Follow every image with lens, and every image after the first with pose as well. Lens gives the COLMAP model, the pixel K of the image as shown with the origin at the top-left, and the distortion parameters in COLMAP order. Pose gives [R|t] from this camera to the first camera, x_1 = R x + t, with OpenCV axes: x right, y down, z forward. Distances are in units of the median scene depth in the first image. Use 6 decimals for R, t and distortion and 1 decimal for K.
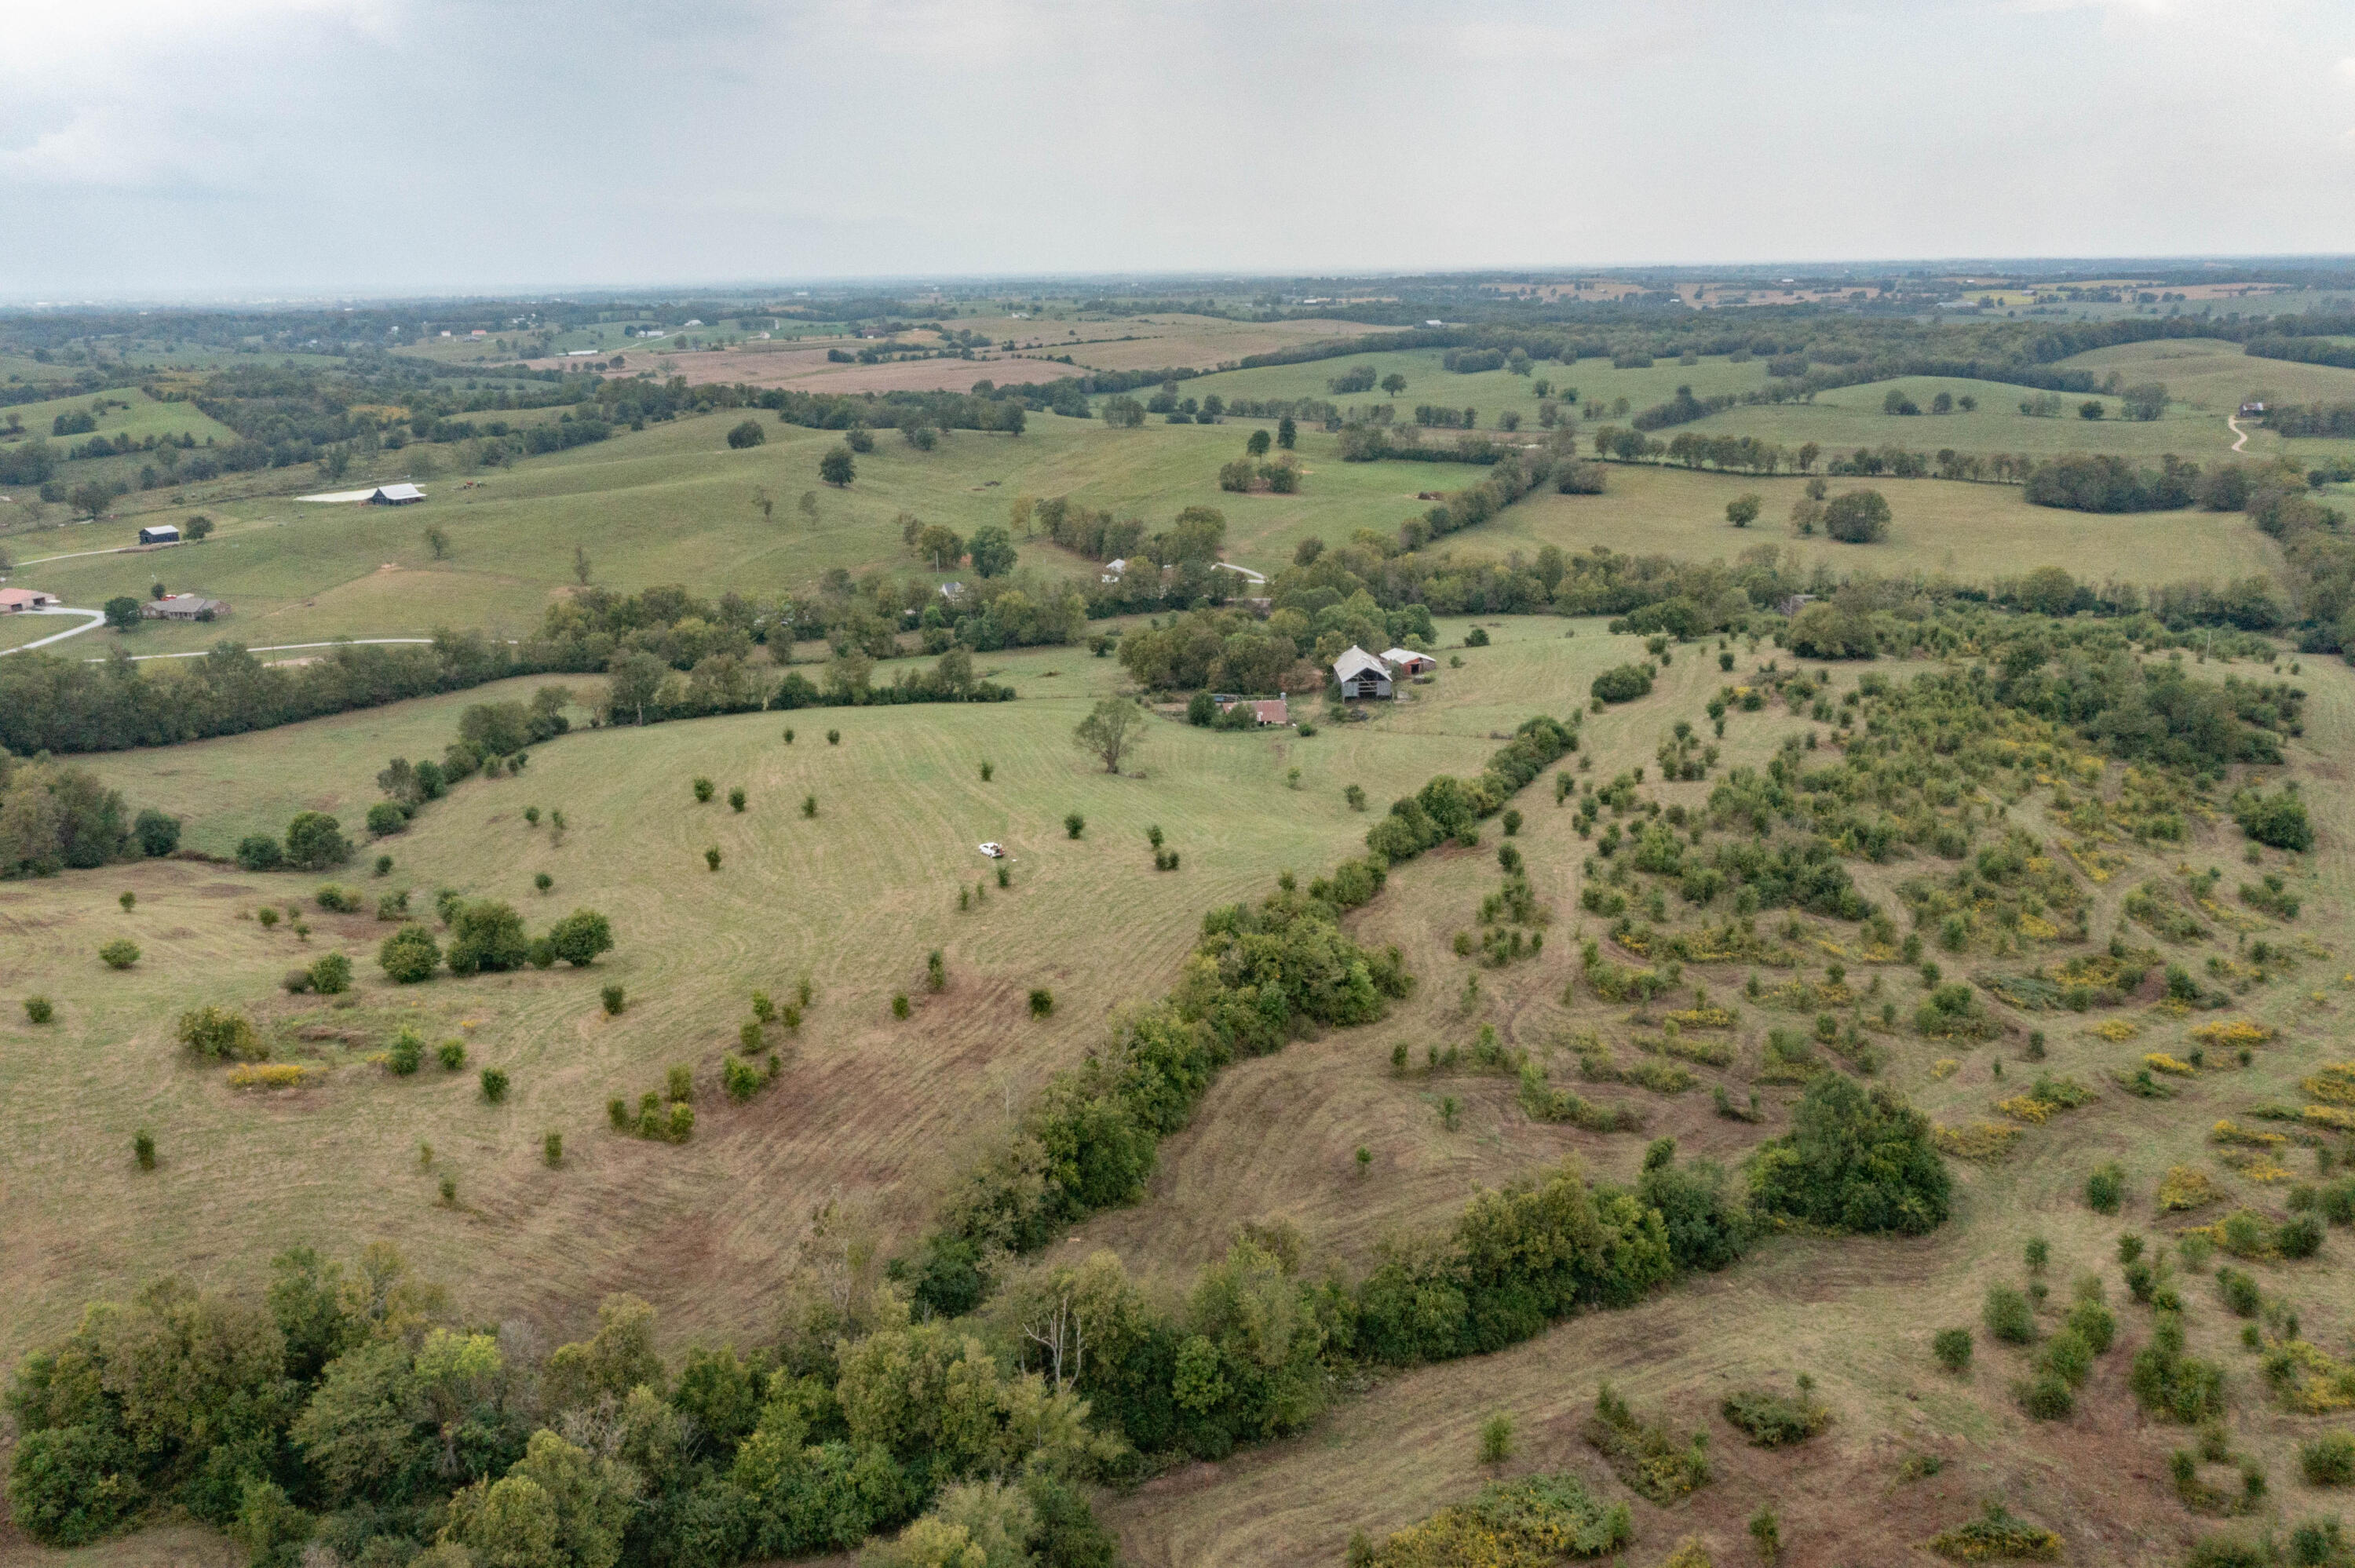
lens RADIAL K [[1897.7, 0, 1169.5], [0, 1897.7, 784.1], [0, 0, 1]] dist [-0.003812, 0.008691]
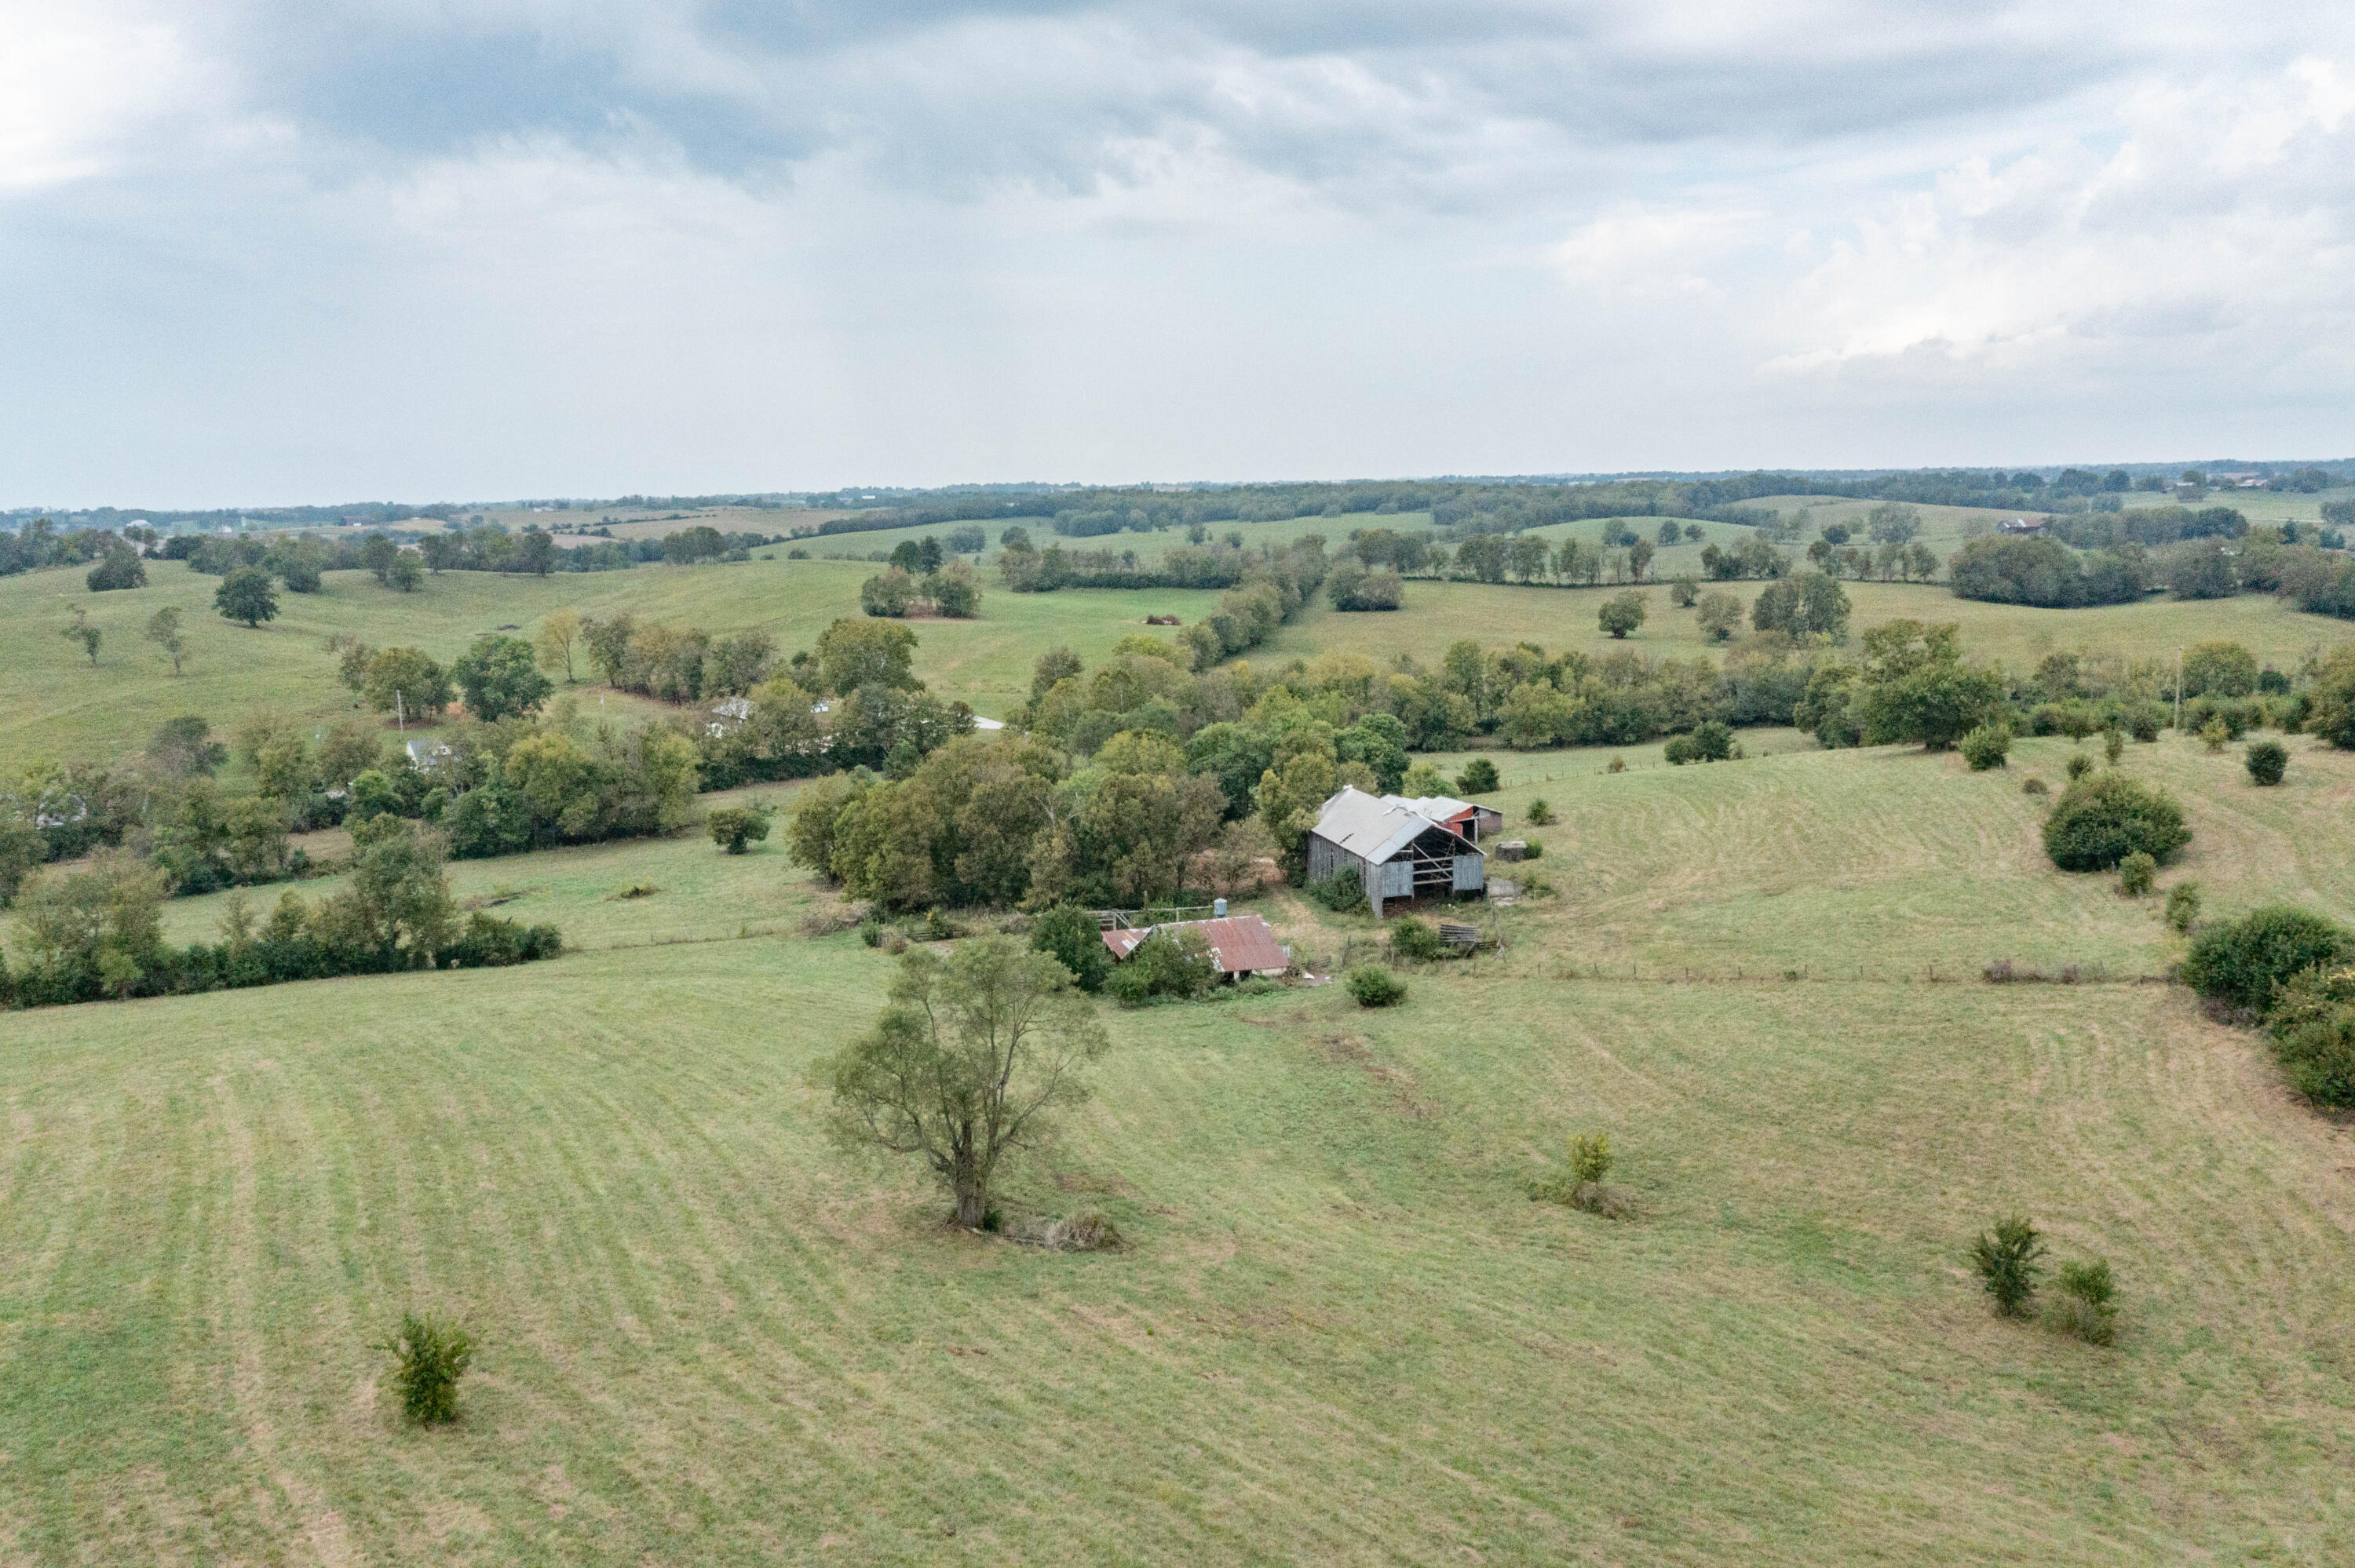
lens RADIAL K [[1897.7, 0, 1170.3], [0, 1897.7, 787.4], [0, 0, 1]] dist [-0.003812, 0.008691]
pose [[0.971062, -0.045212, 0.234508, -0.043398], [0.071660, 0.991832, -0.105514, -0.025261], [-0.227823, 0.119266, 0.966371, 0.515213]]
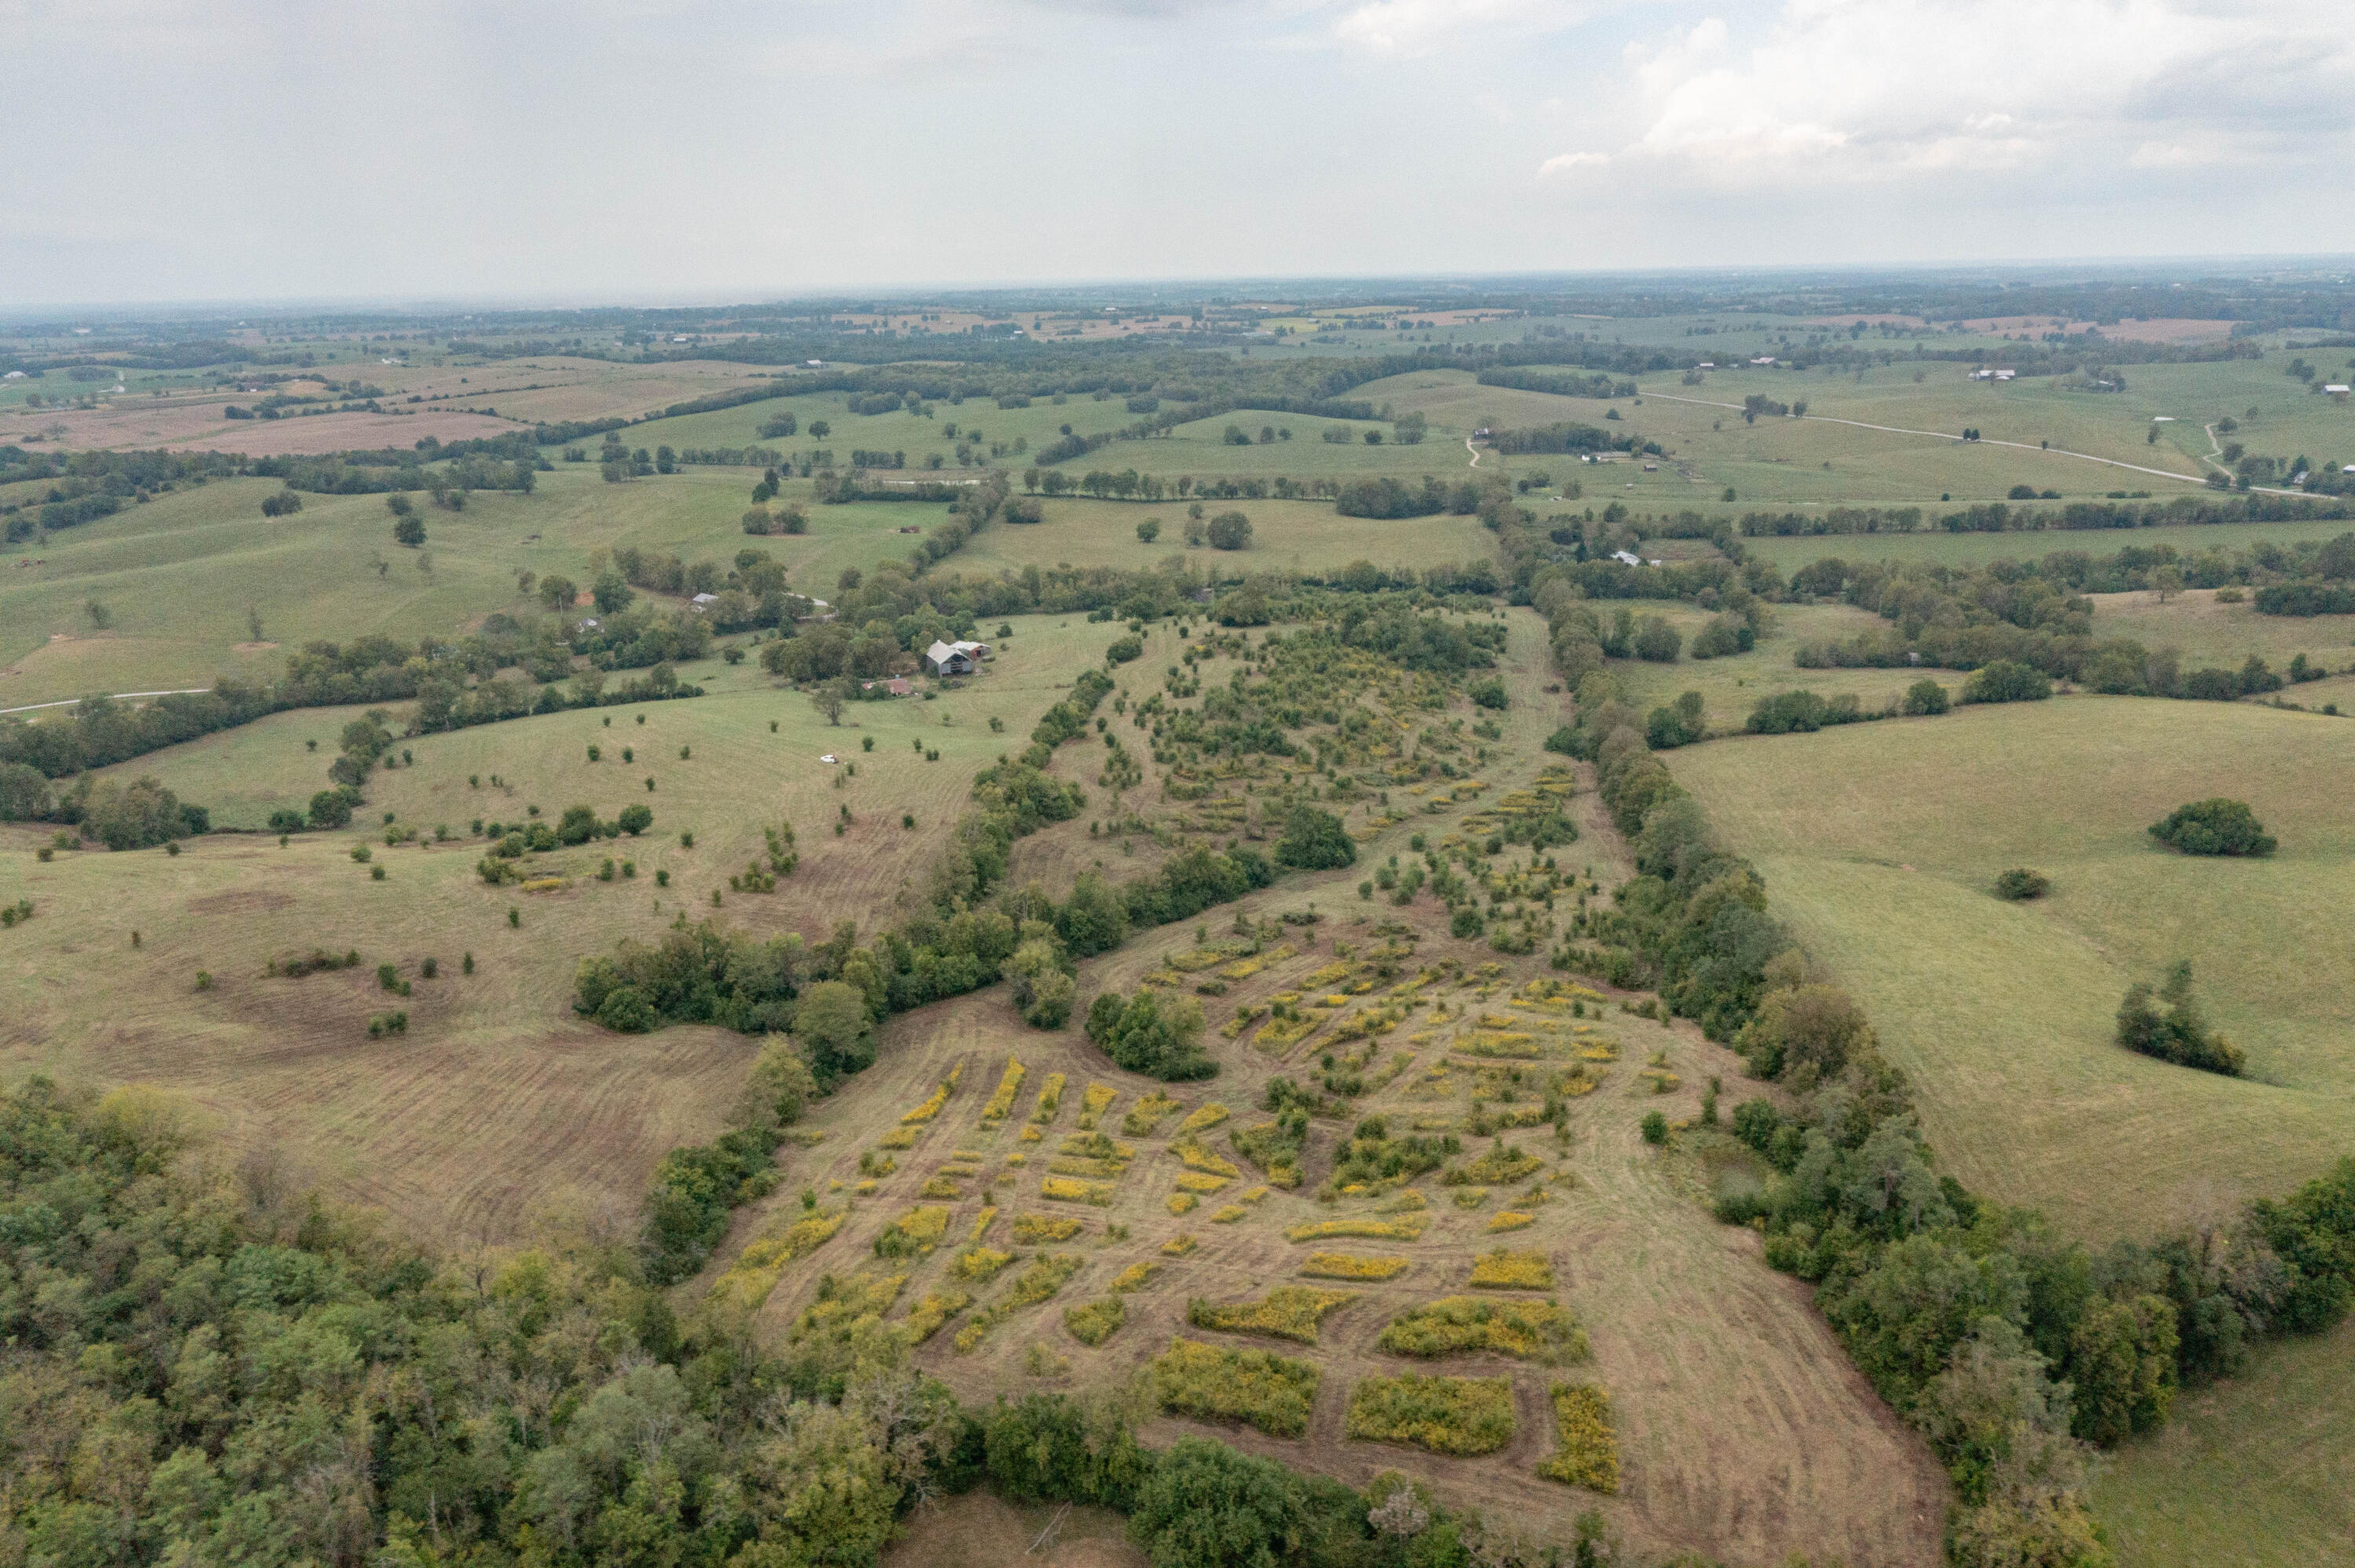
lens RADIAL K [[1897.7, 0, 1173.7], [0, 1897.7, 791.8], [0, 0, 1]] dist [-0.003812, 0.008691]
pose [[0.941153, -0.094421, 0.324522, -0.197026], [0.095961, 0.995321, 0.011296, 0.040494], [-0.324071, 0.020510, 0.945811, -0.404575]]
